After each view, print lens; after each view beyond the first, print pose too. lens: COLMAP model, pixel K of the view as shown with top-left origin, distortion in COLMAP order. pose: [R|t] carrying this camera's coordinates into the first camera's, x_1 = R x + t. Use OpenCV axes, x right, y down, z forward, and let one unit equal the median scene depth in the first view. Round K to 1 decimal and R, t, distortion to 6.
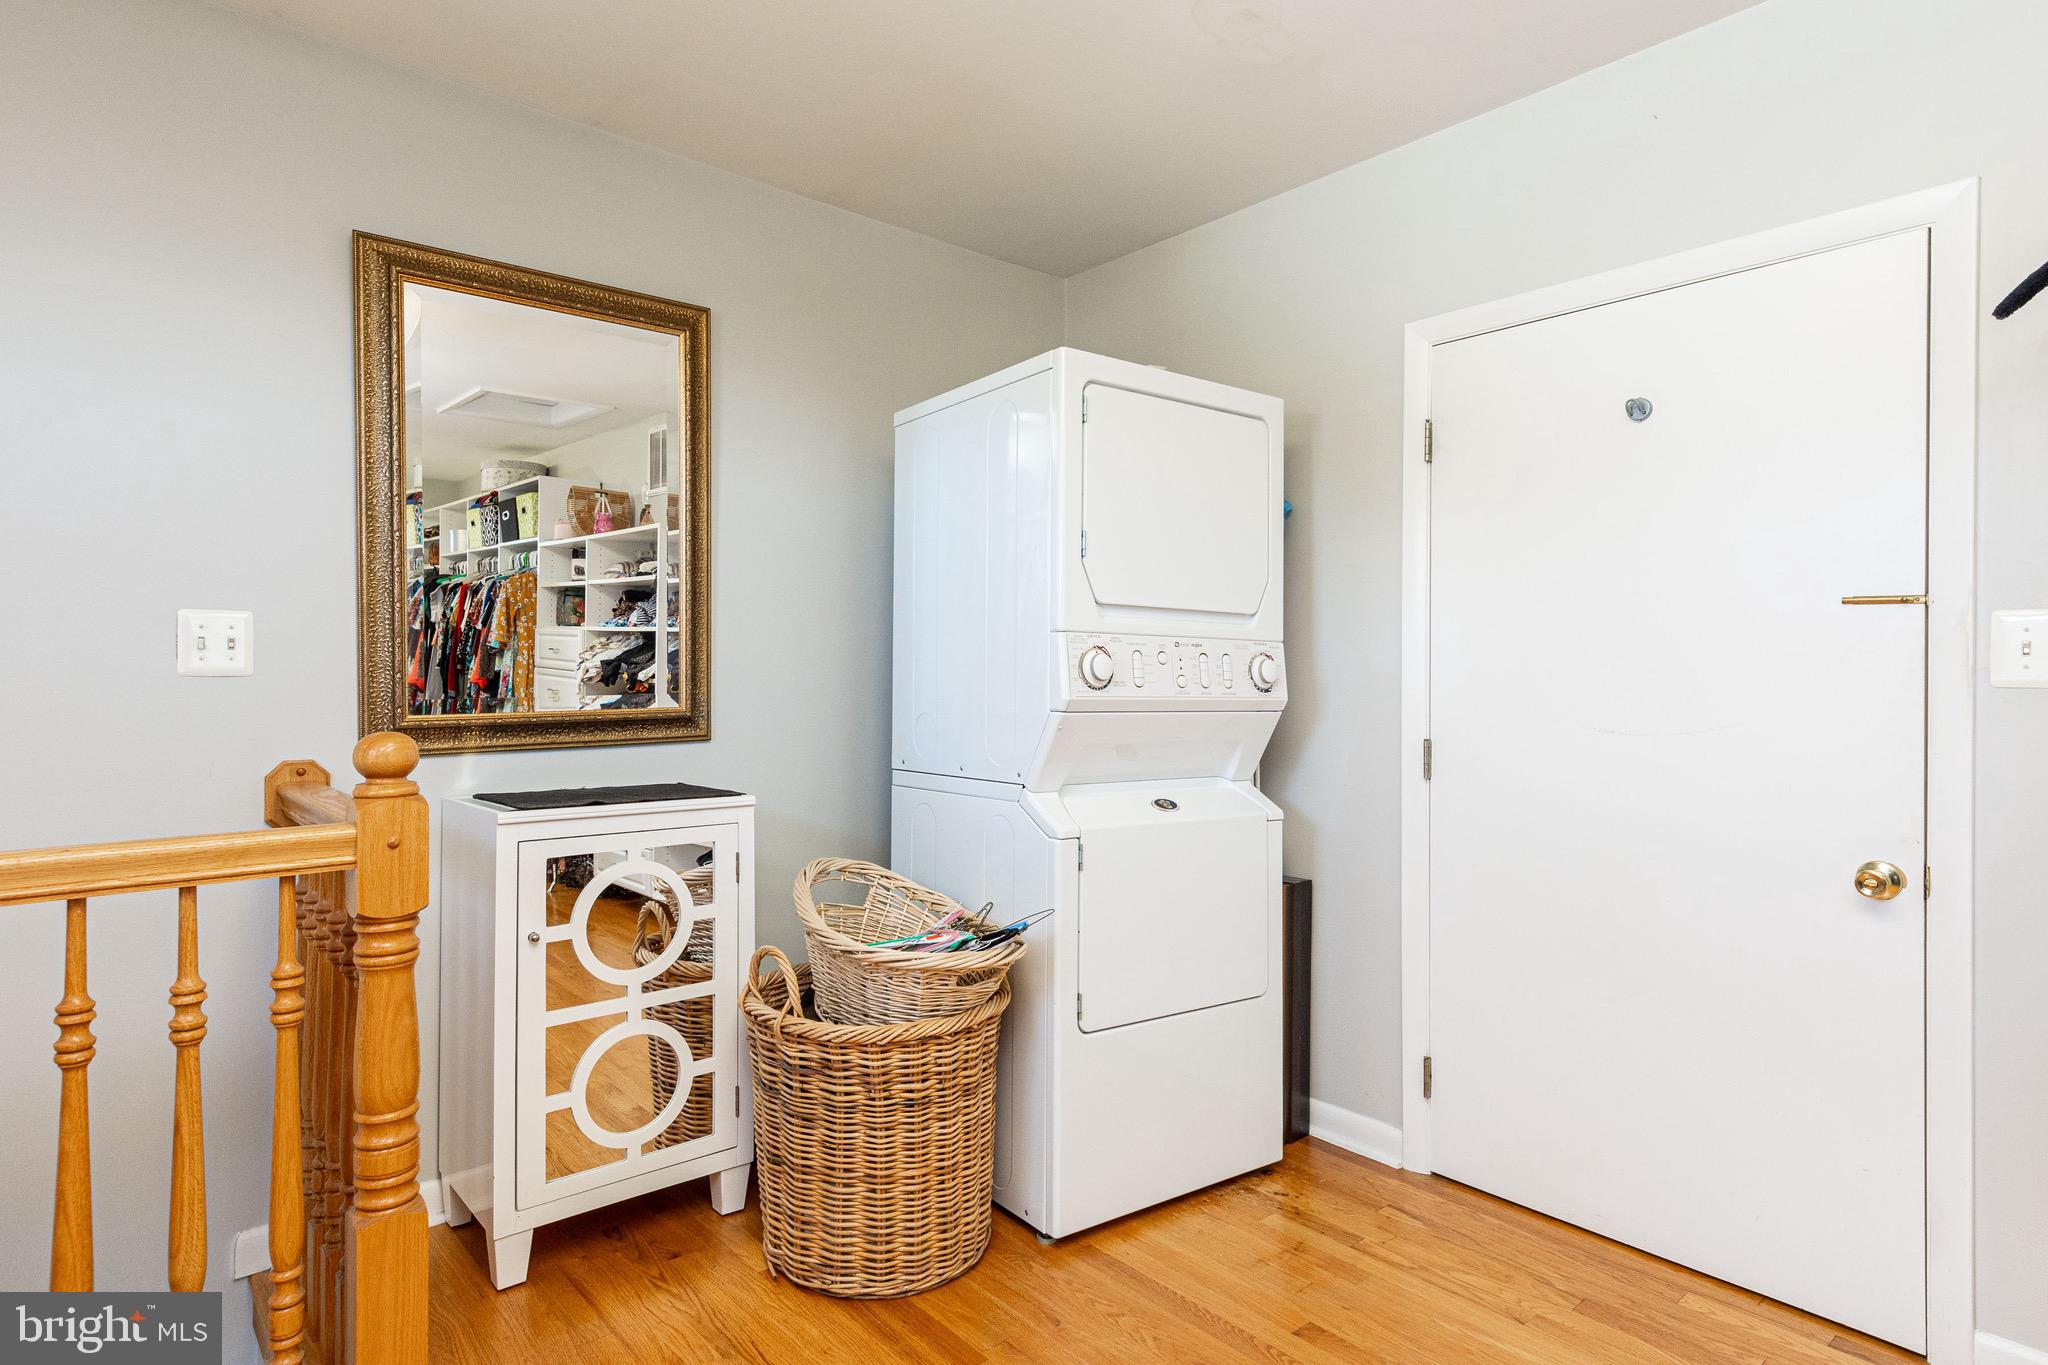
lens RADIAL K [[1092.1, 0, 1033.1], [0, 1092.1, 684.5], [0, 0, 1]] dist [0.001062, 0.000146]
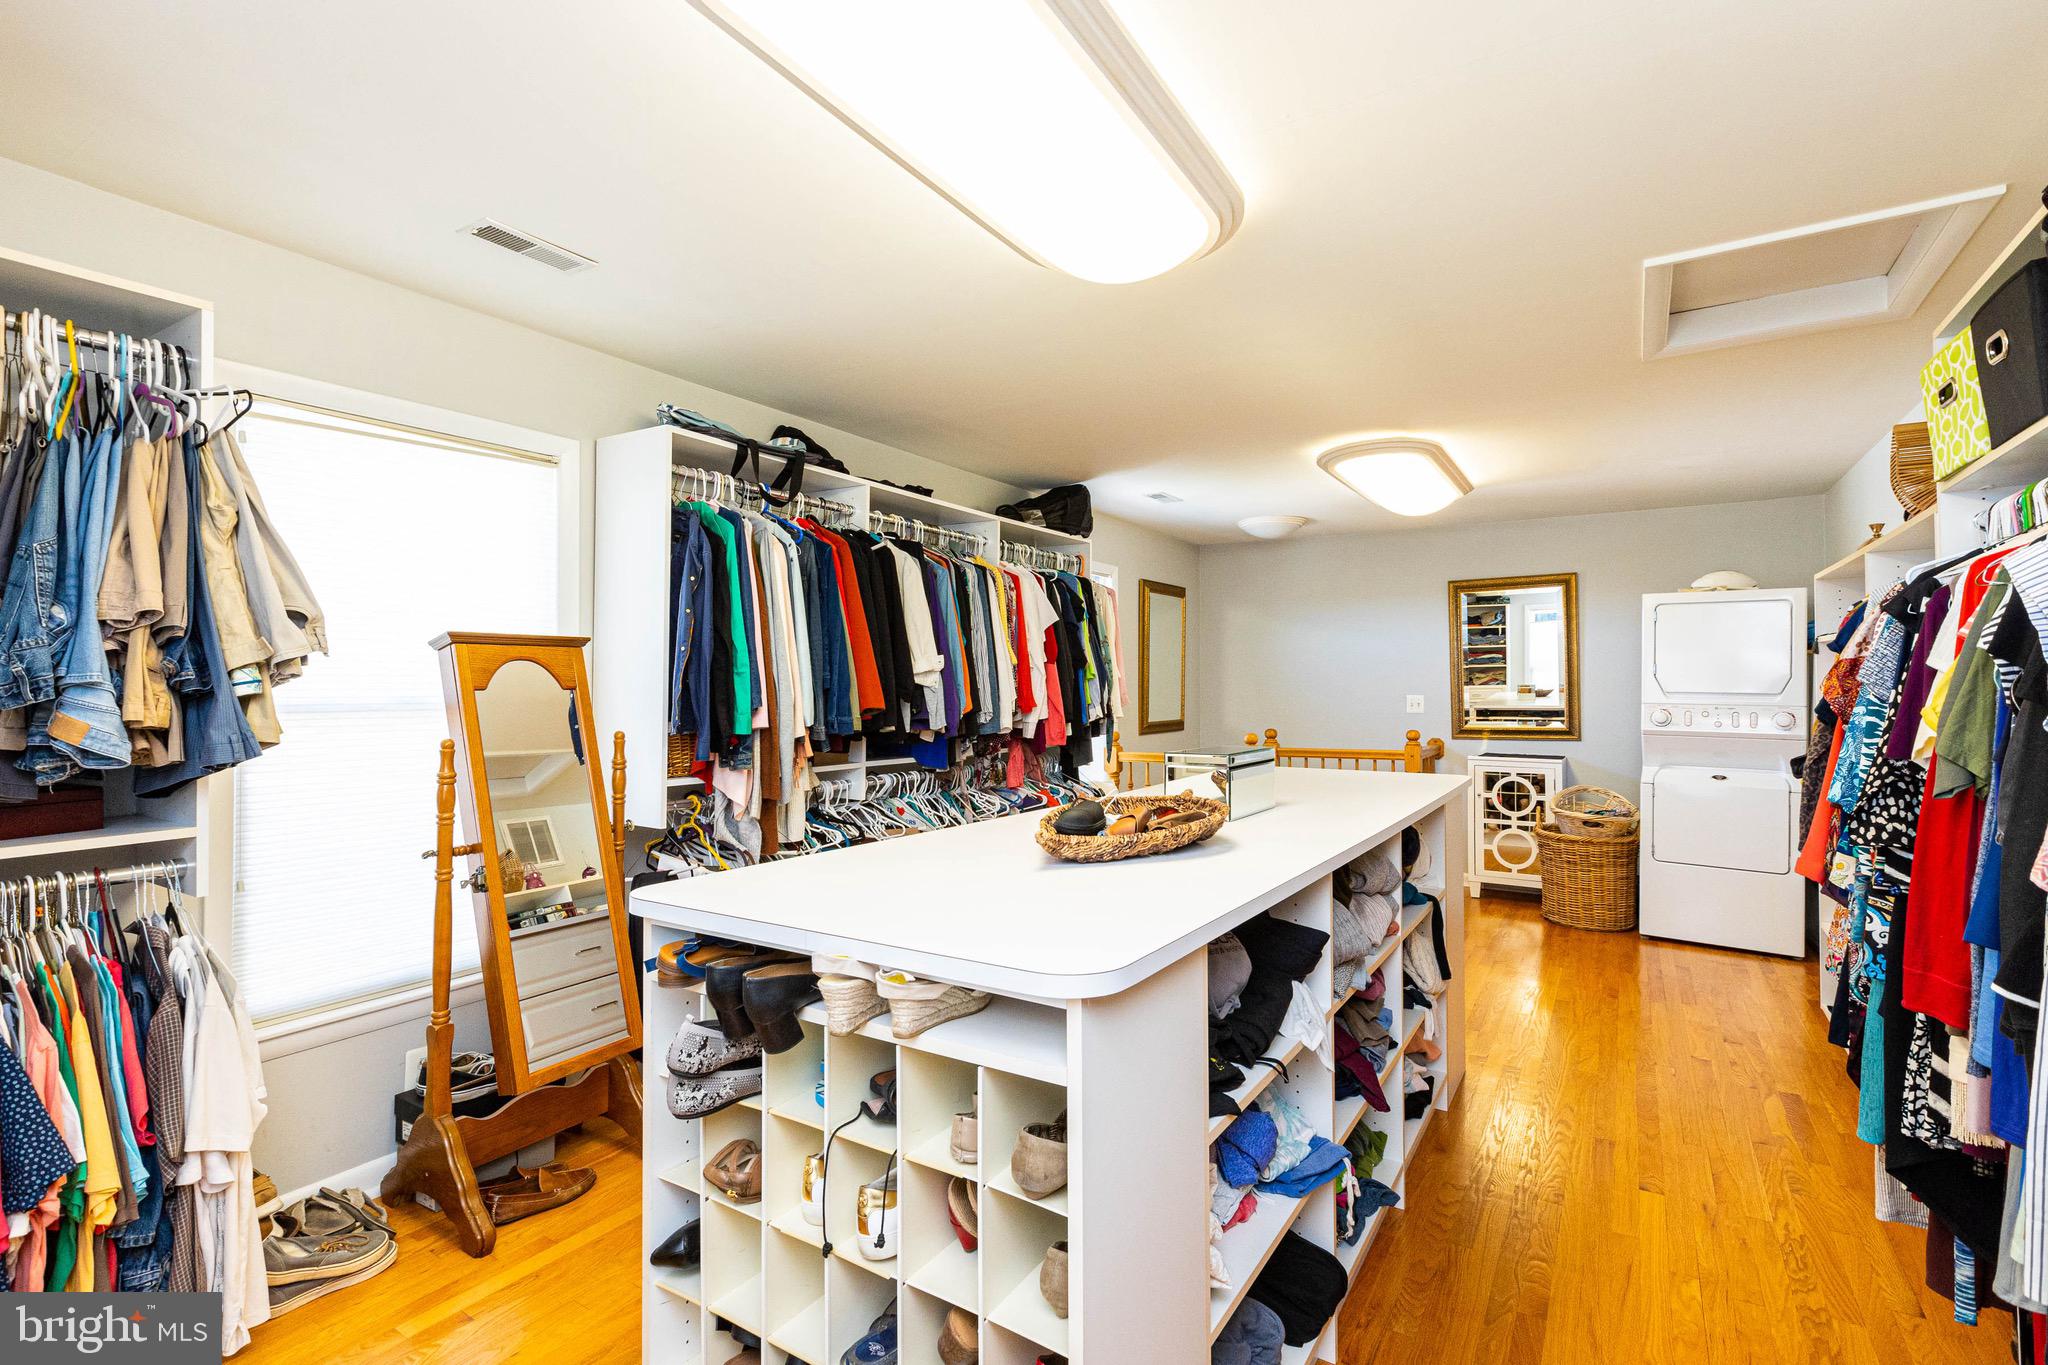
lens RADIAL K [[968.2, 0, 996.7], [0, 968.2, 685.9], [0, 0, 1]] dist [-0.000707, -0.000601]
pose [[0.266771, -0.002077, -0.963758, 1.852138], [0.000512, 0.999998, -0.002014, -0.087647], [0.963760, 0.000044, 0.266772, -1.117044]]
